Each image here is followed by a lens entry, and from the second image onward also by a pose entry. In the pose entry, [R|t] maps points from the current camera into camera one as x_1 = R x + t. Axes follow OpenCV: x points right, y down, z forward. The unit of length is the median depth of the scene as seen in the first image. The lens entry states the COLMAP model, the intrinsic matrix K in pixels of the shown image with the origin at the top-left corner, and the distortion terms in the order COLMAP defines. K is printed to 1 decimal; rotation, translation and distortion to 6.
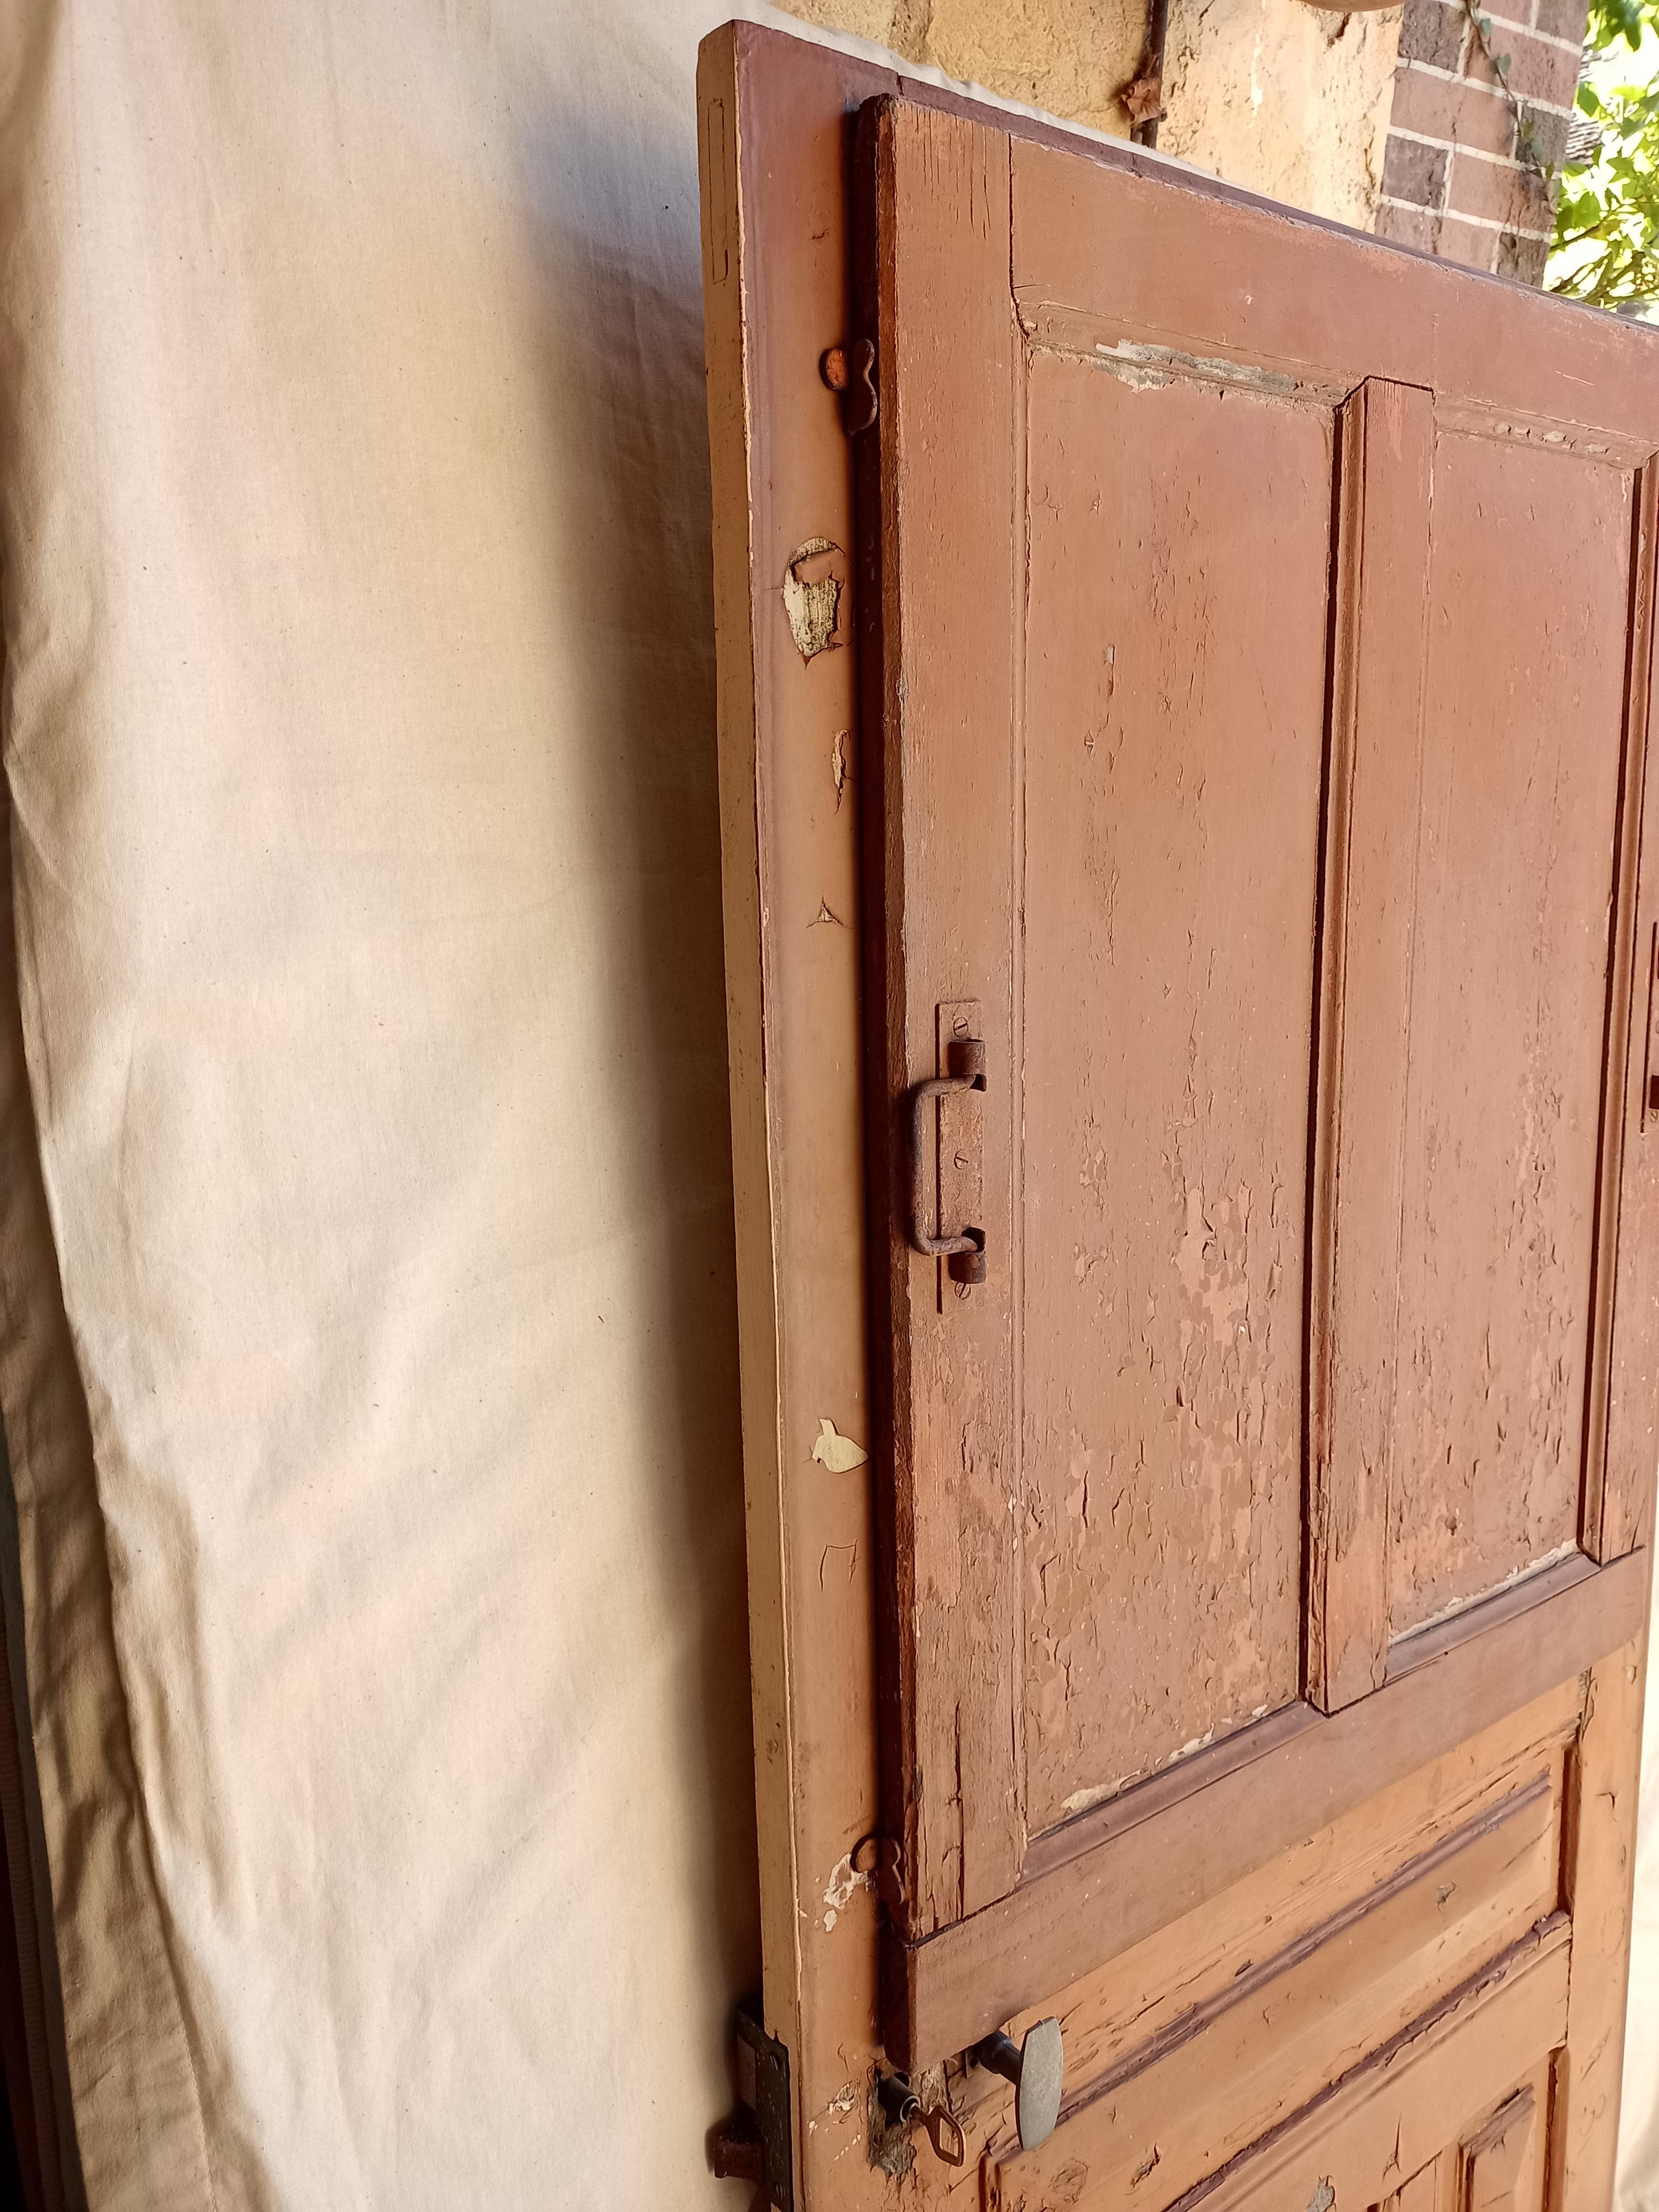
lens RADIAL K [[1653.1, 0, 837.1], [0, 1653.1, 1095.6], [0, 0, 1]] dist [0.063045, -0.075856]
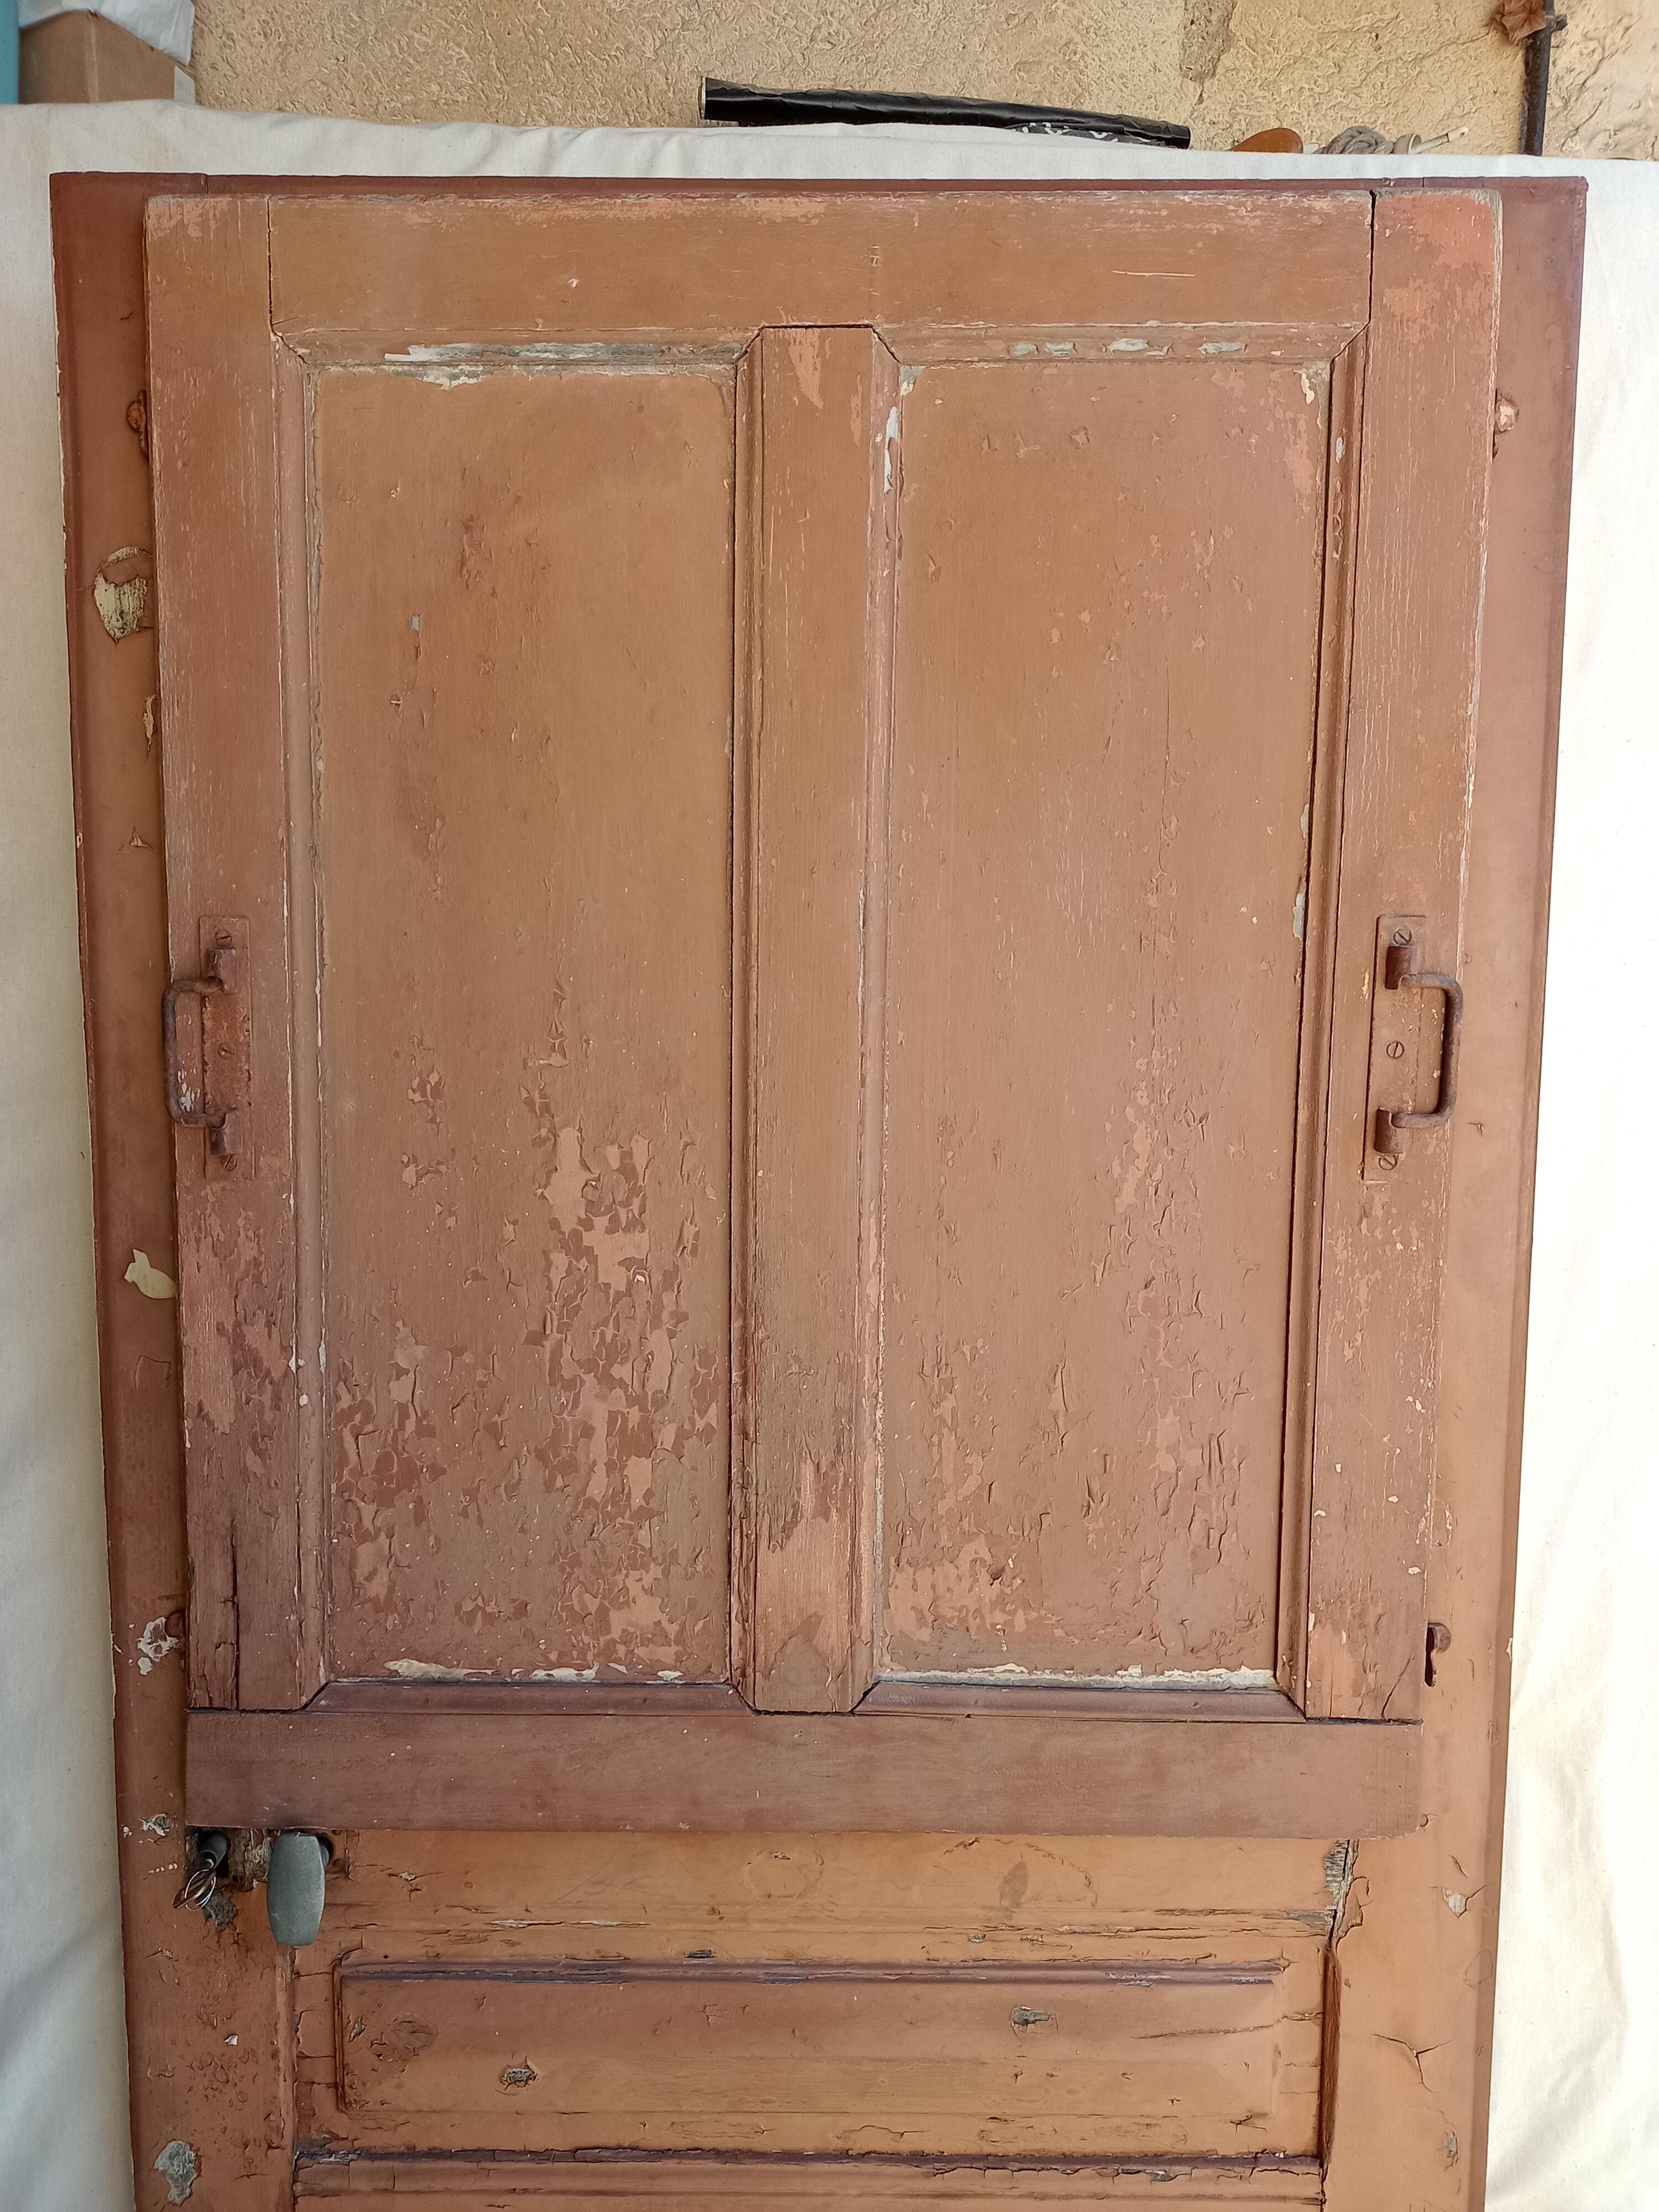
lens RADIAL K [[1653.1, 0, 837.1], [0, 1653.1, 1095.6], [0, 0, 1]] dist [0.063045, -0.075856]
pose [[0.783456, 0.090816, -0.614776, 0.987822], [-0.117399, 0.993081, -0.002911, 0.019150], [0.610258, 0.074454, 0.788696, 0.276394]]
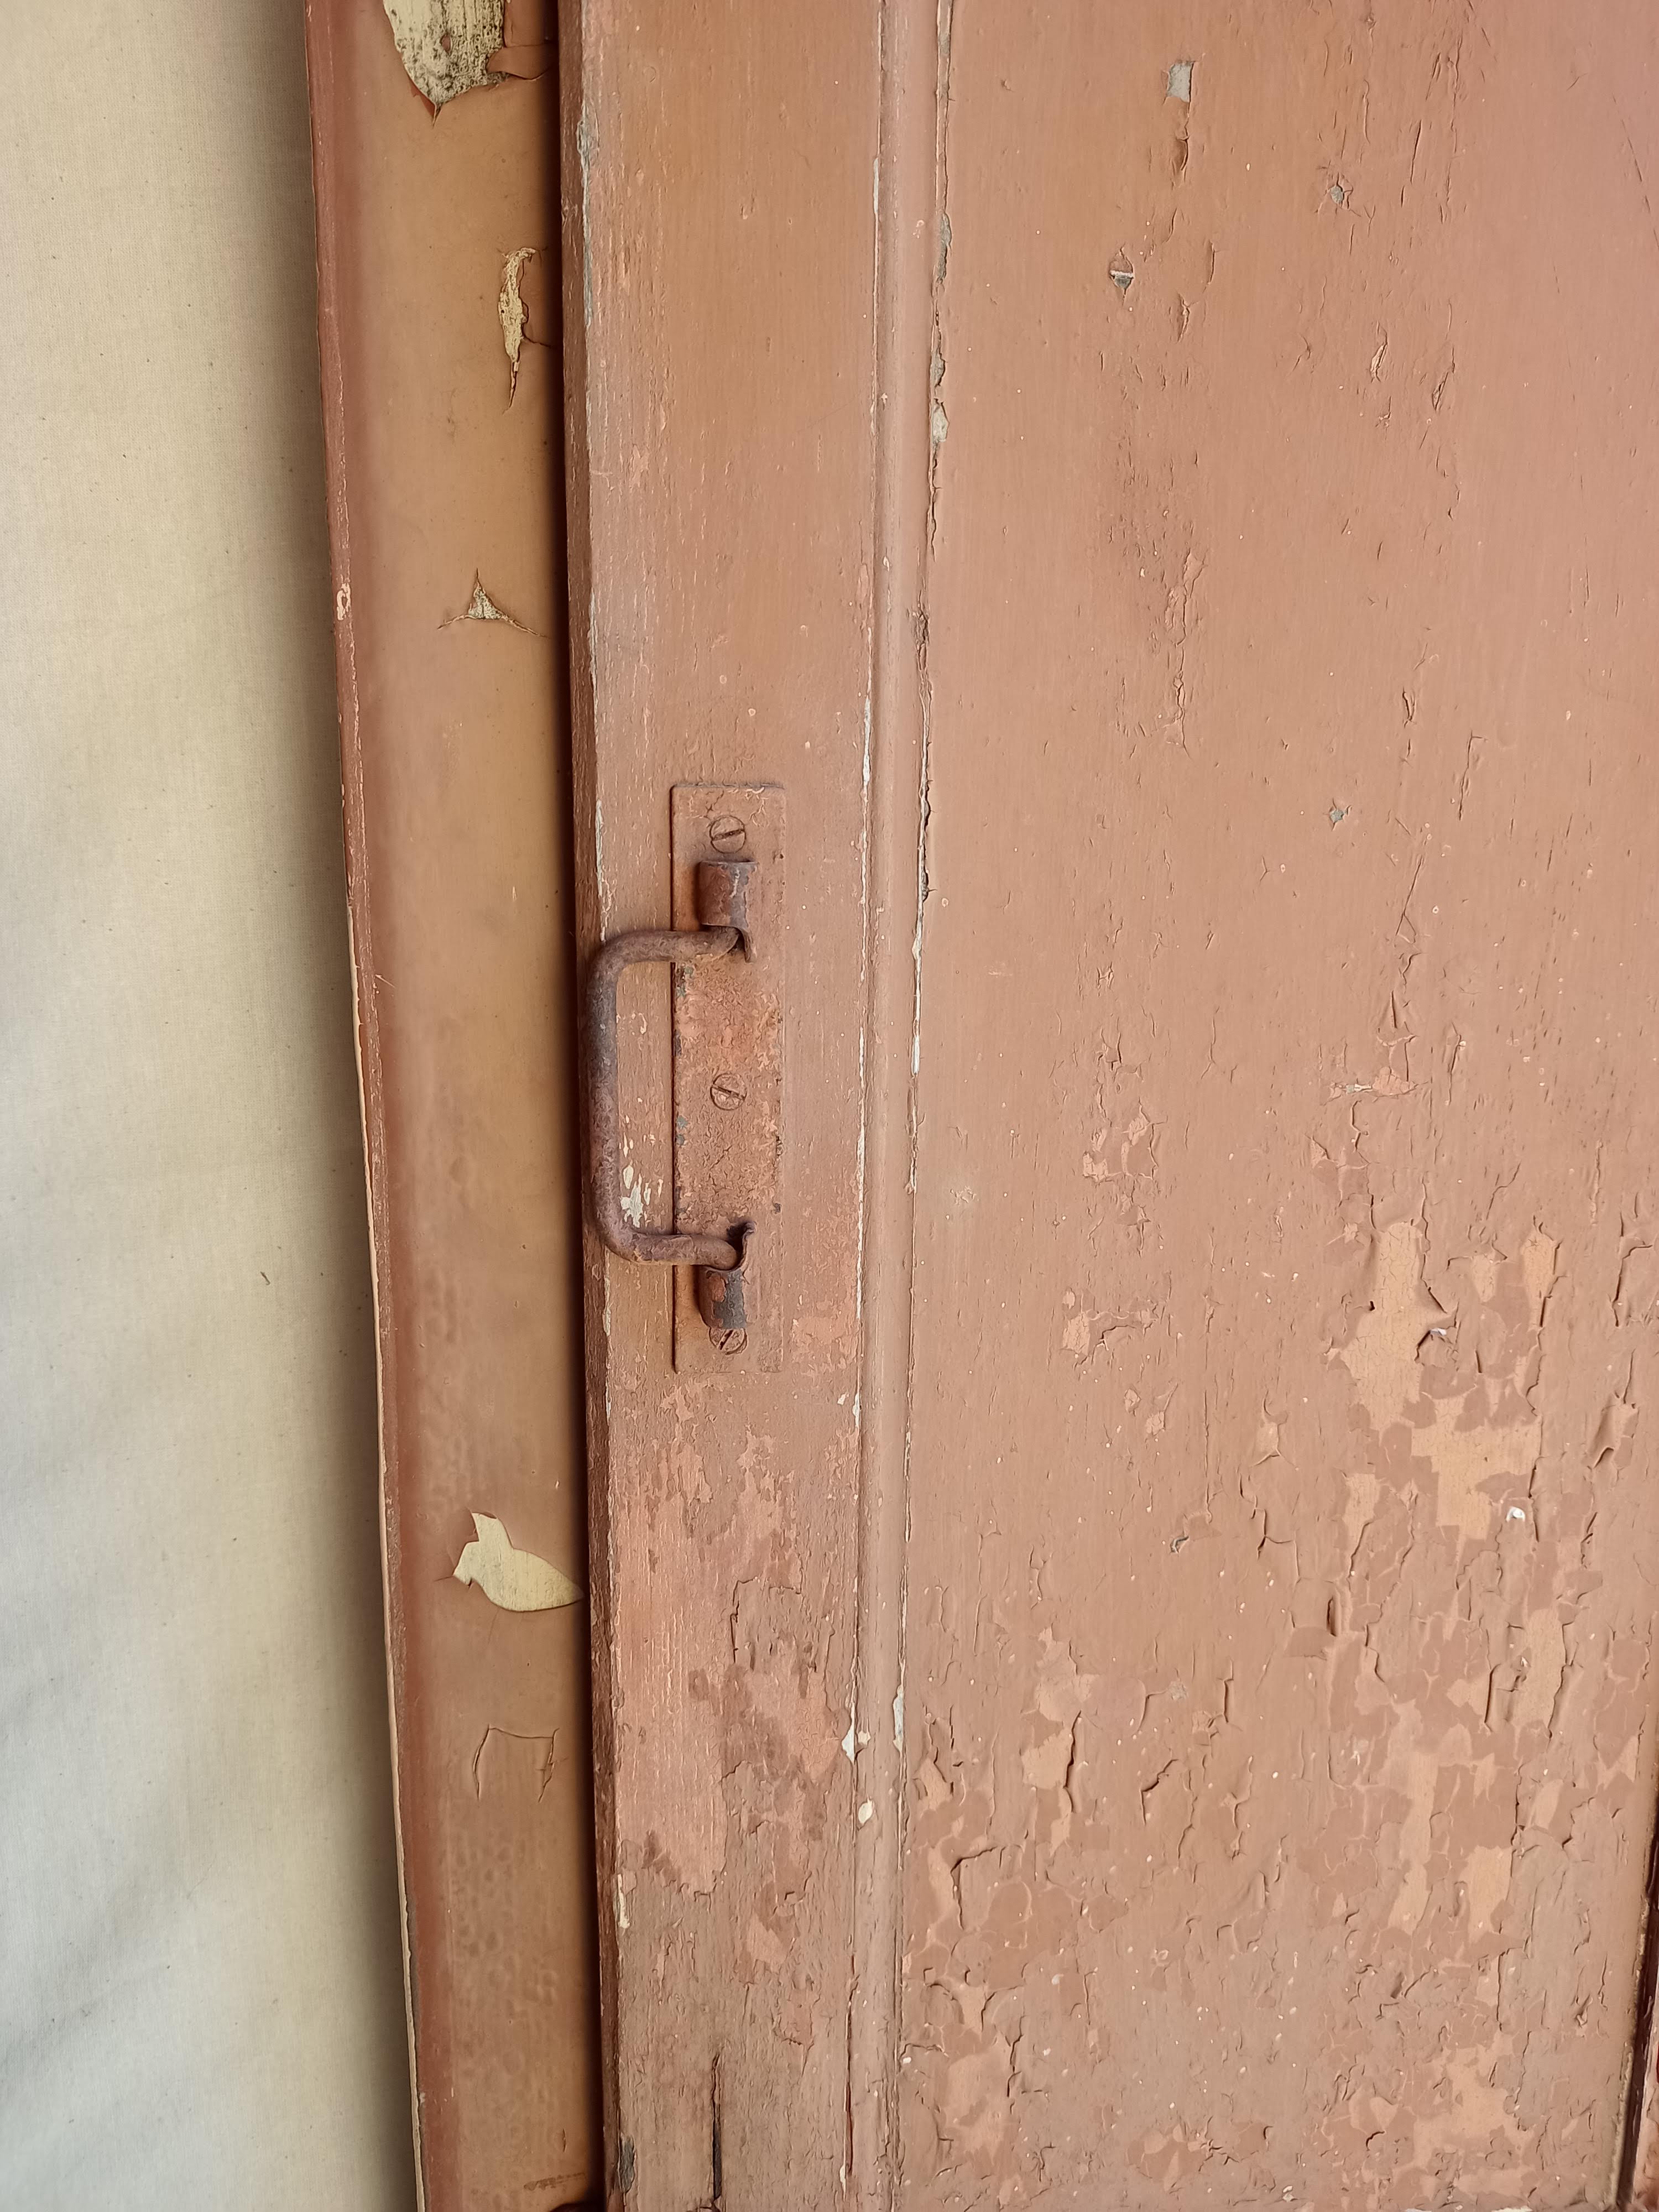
lens RADIAL K [[1685.0, 0, 826.1], [0, 1685.0, 1099.4], [0, 0, 1]] dist [0.009499, -0.030796]
pose [[0.867876, 0.116616, -0.482900, 0.306041], [-0.097111, 0.993129, 0.065304, 0.002858], [0.487197, -0.009781, 0.873237, 0.468698]]
